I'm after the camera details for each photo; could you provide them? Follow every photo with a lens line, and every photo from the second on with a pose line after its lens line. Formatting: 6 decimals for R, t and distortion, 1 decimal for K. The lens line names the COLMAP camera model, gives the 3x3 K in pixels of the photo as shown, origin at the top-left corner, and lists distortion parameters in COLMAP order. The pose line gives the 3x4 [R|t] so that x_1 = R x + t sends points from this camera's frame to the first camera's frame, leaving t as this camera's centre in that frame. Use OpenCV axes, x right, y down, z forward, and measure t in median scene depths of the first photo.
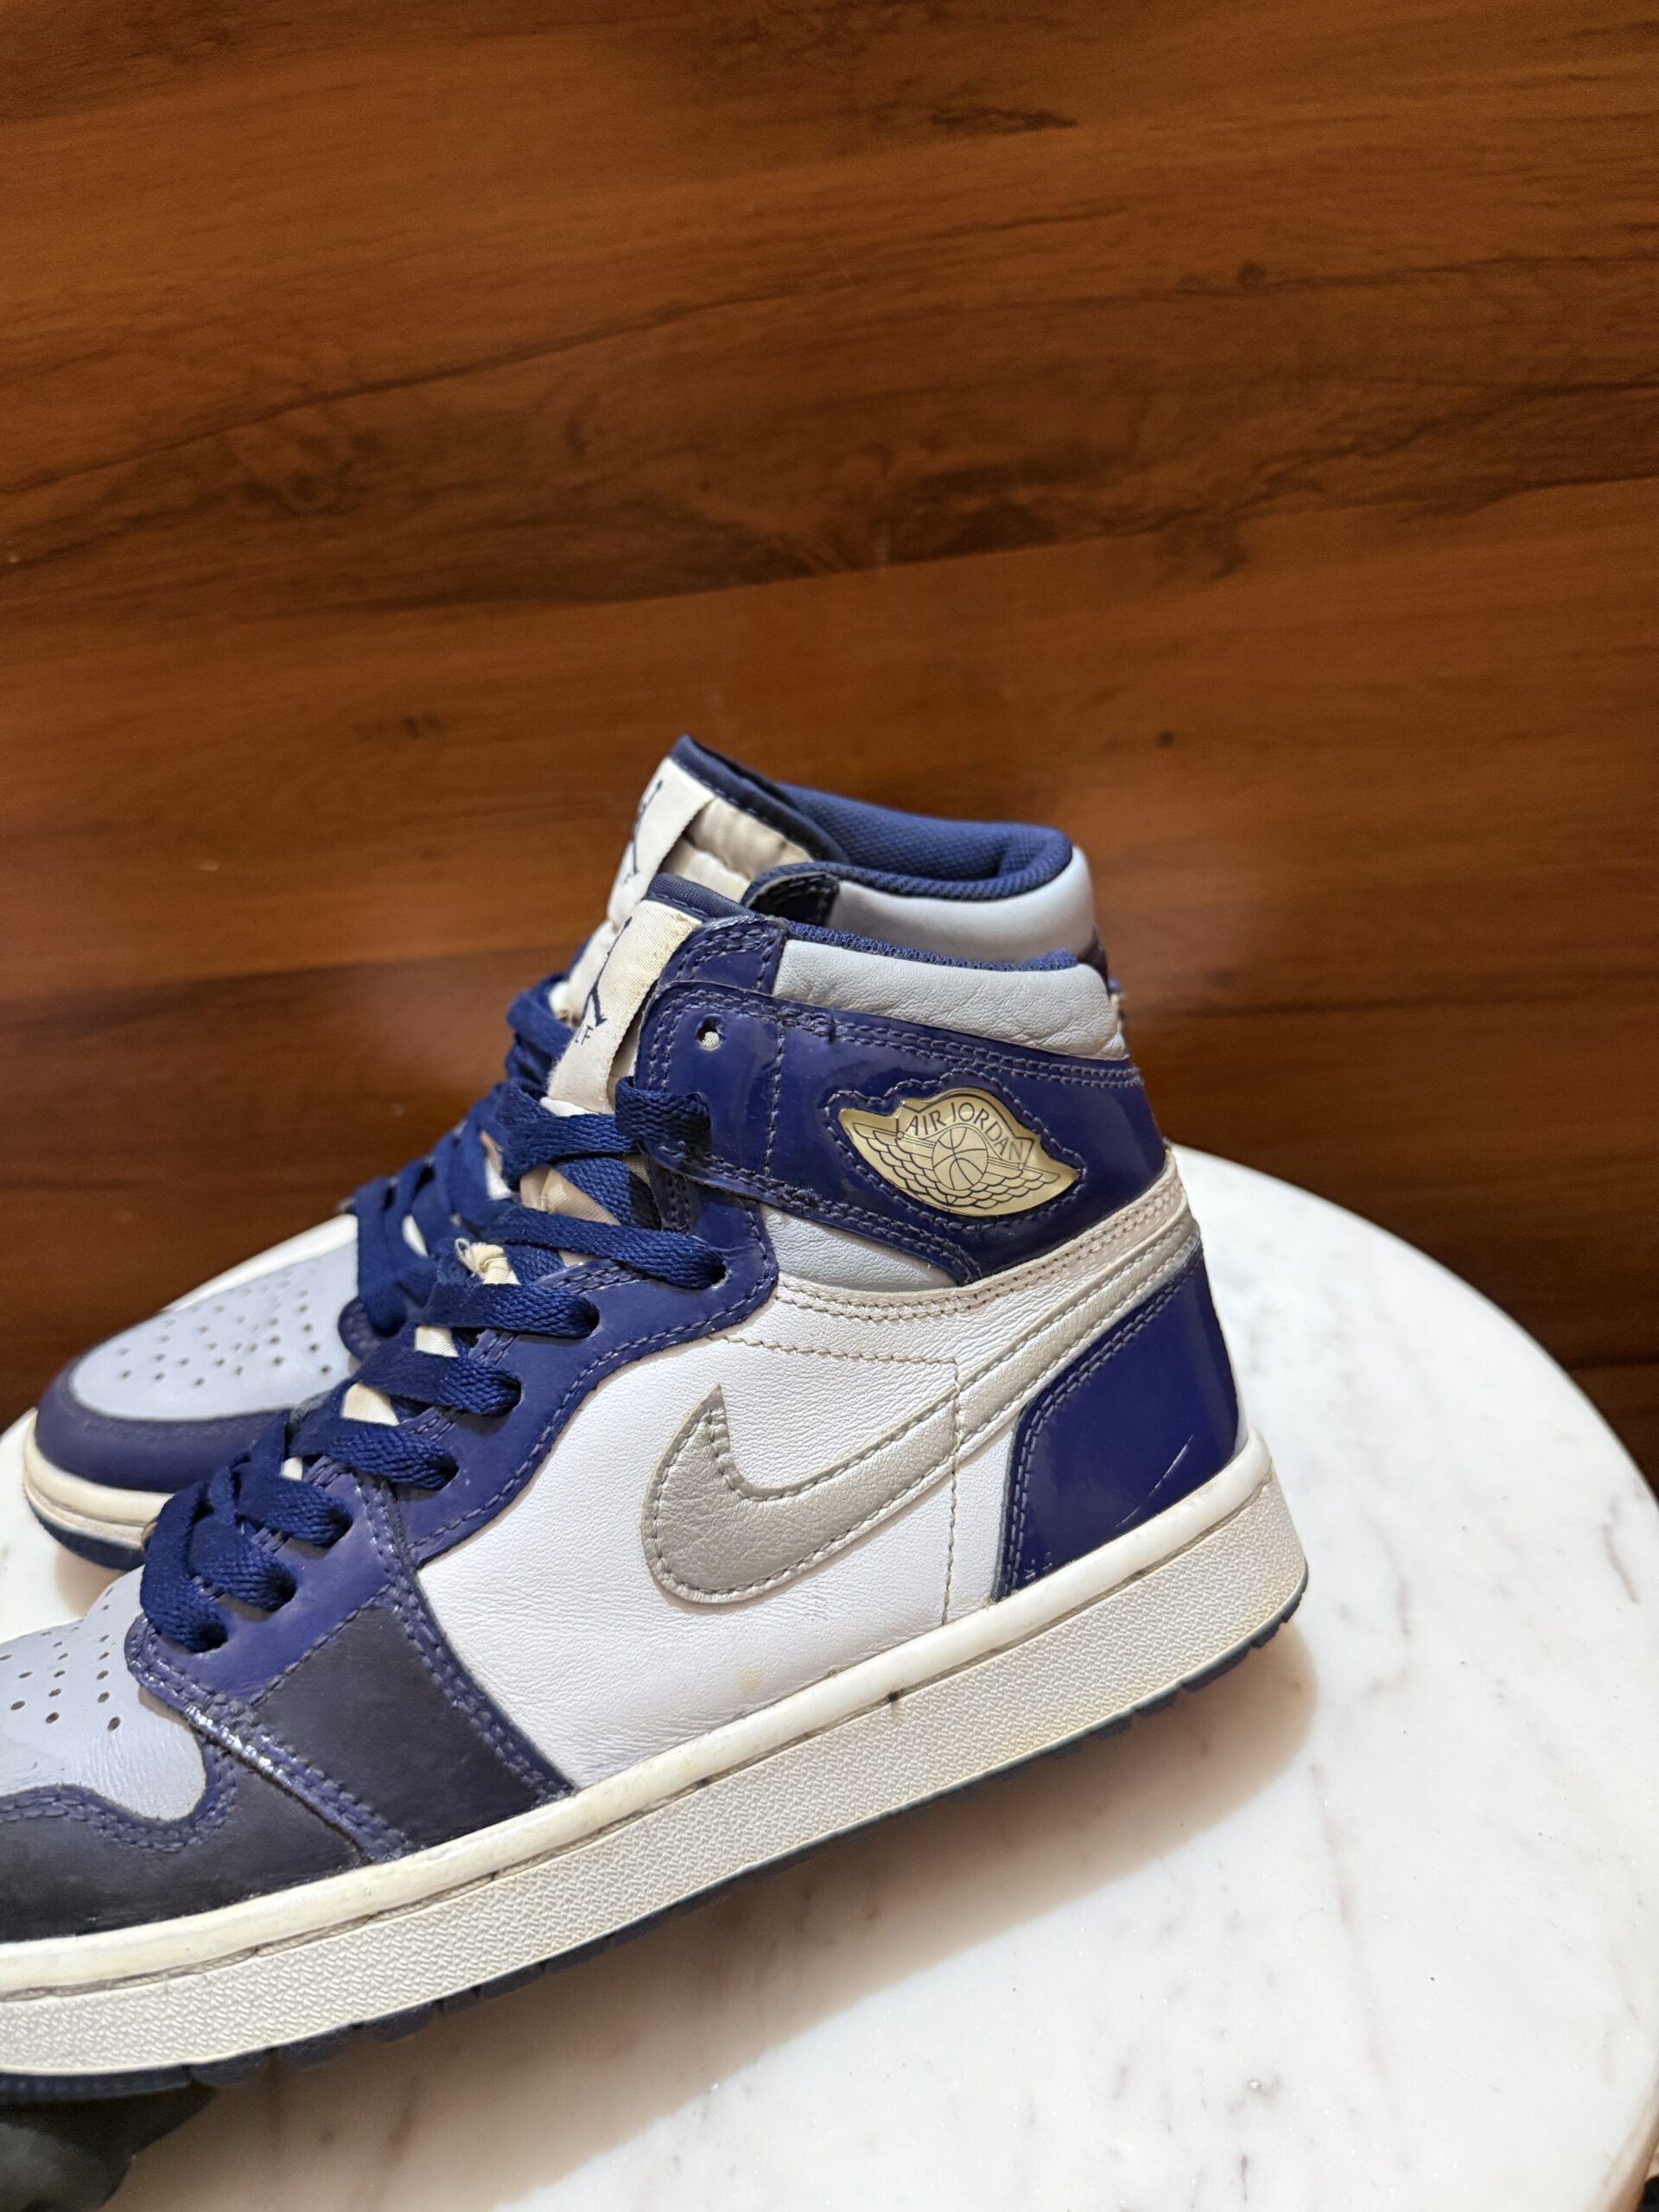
lens RADIAL K [[1602.6, 0, 849.8], [0, 1602.6, 1103.3], [0, 0, 1]] dist [-0.058833, 0.008767]
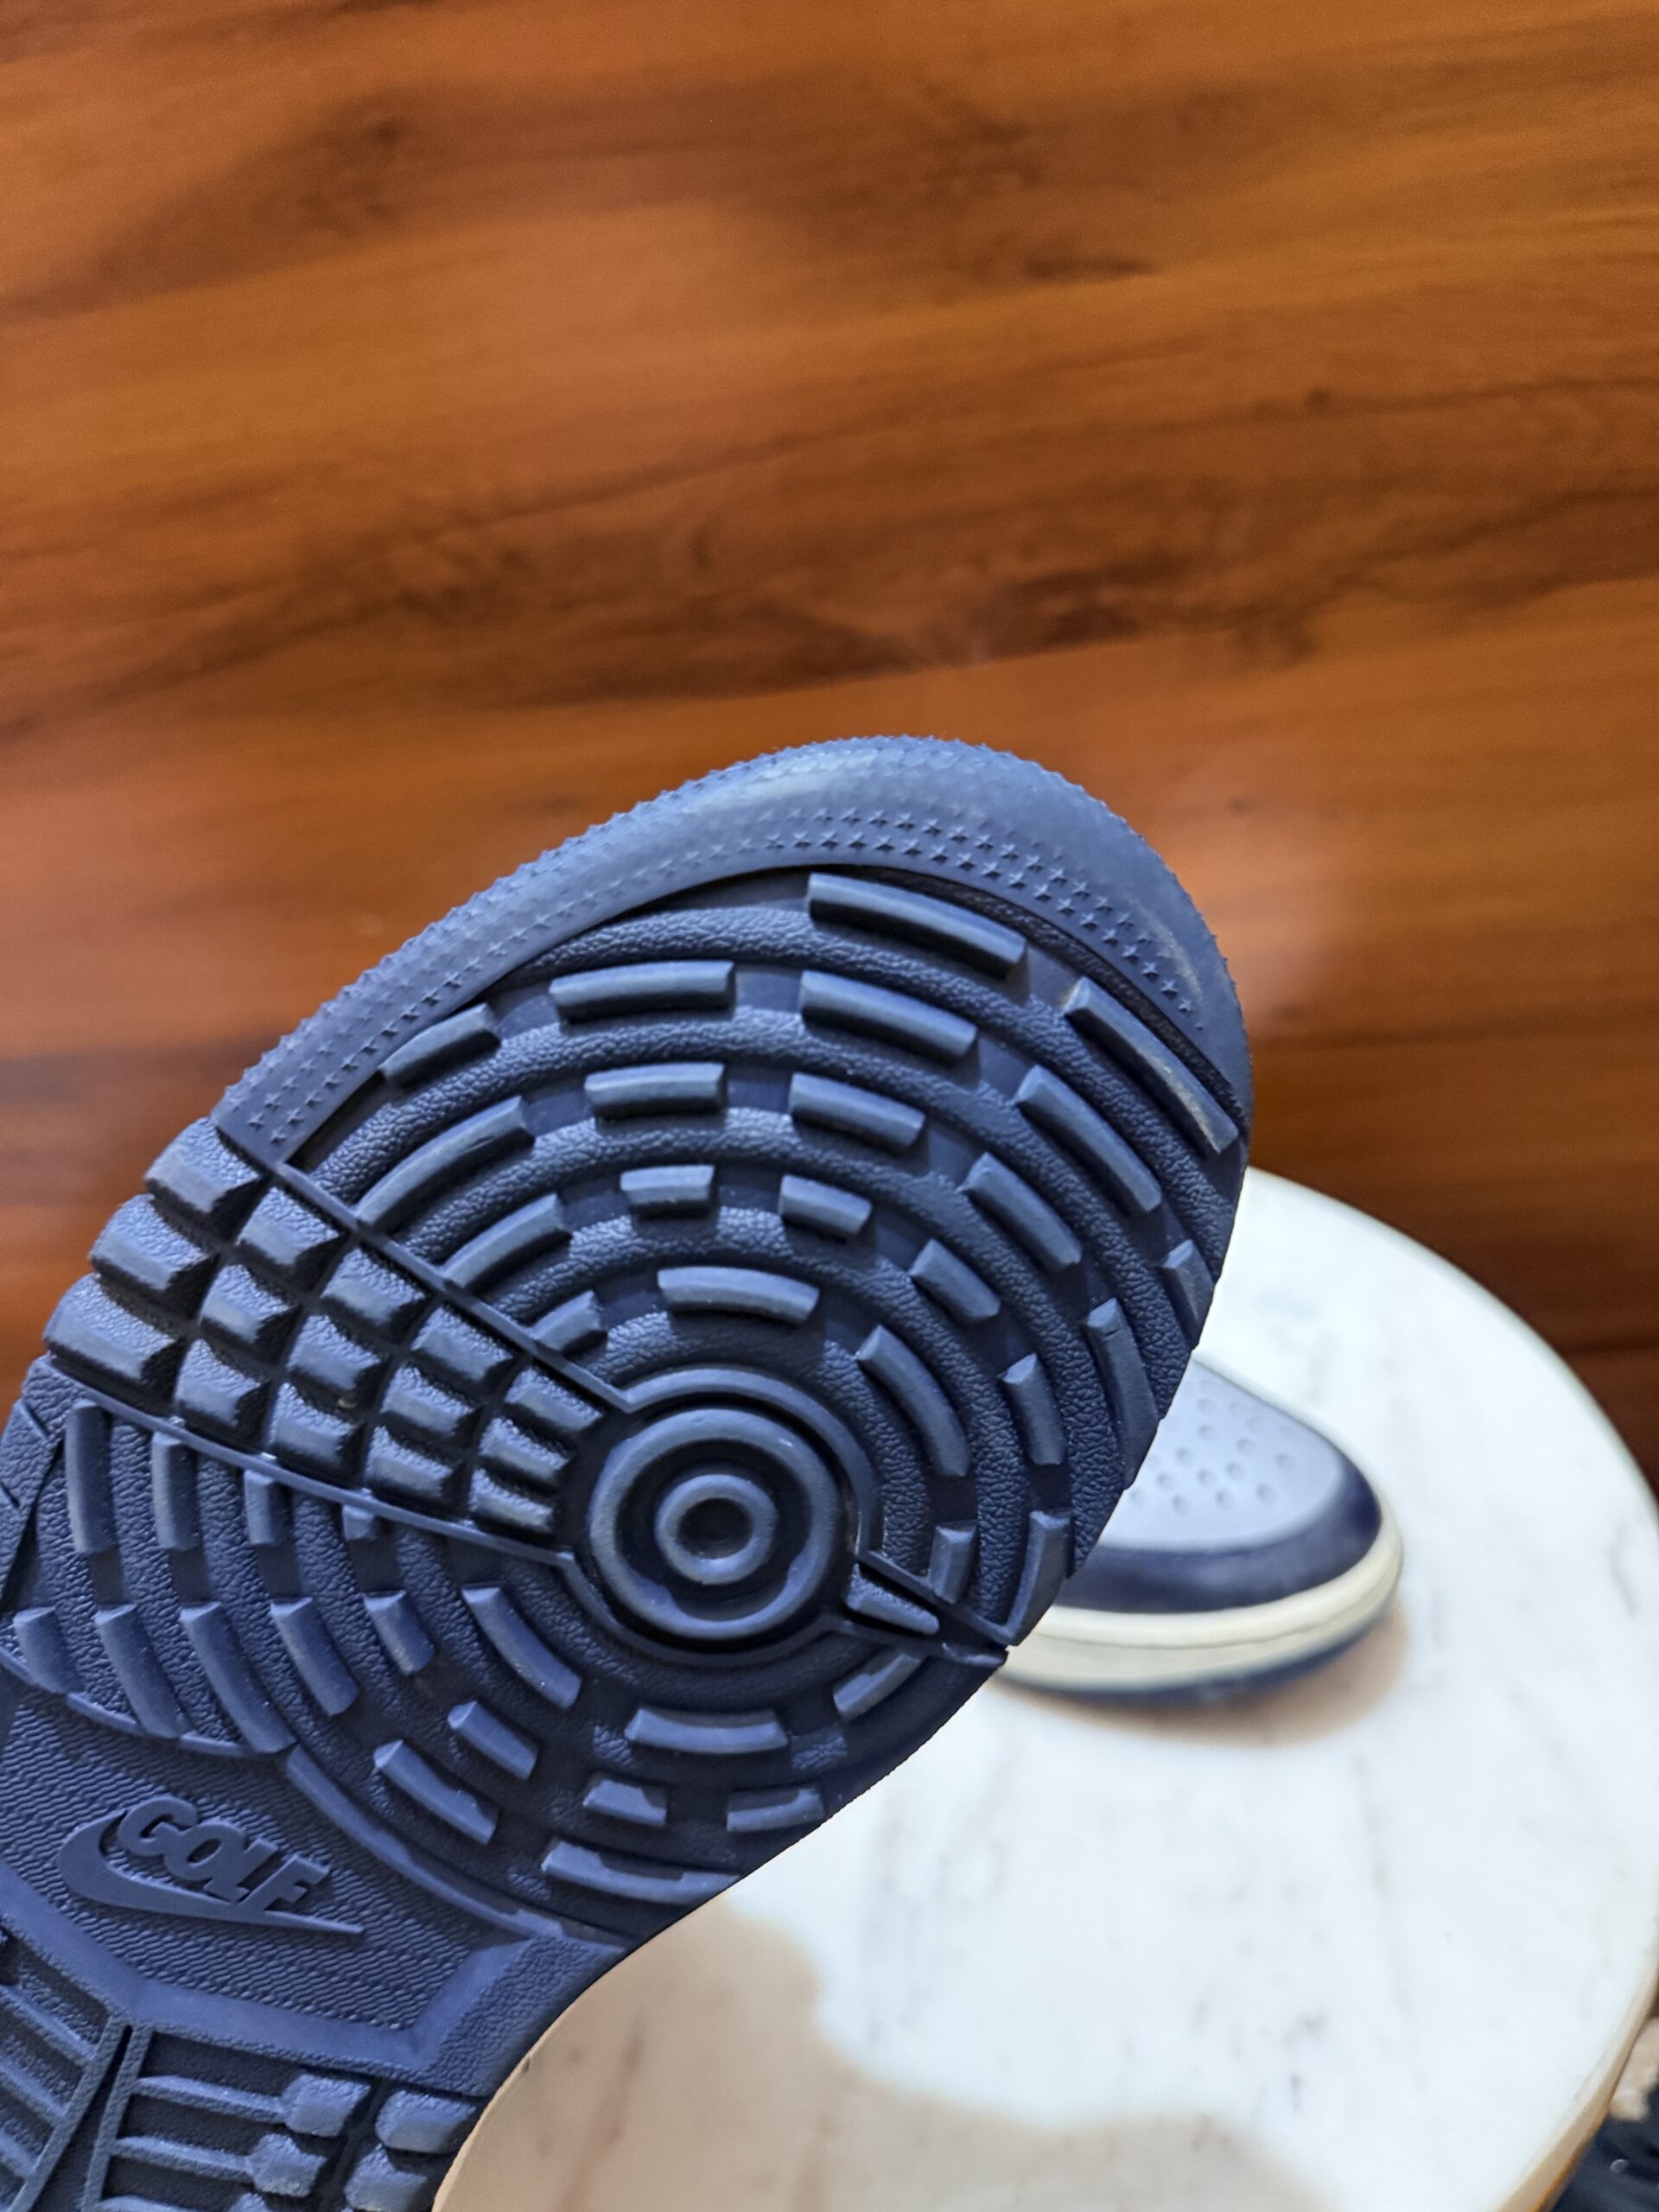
lens RADIAL K [[1602.6, 0, 858.4], [0, 1602.6, 1097.9], [0, 0, 1]] dist [-0.058833, 0.008767]
pose [[0.999383, -0.009664, -0.033758, -0.030949], [0.011856, 0.997792, 0.065349, -0.113929], [0.033052, -0.065709, 0.997291, -0.130578]]
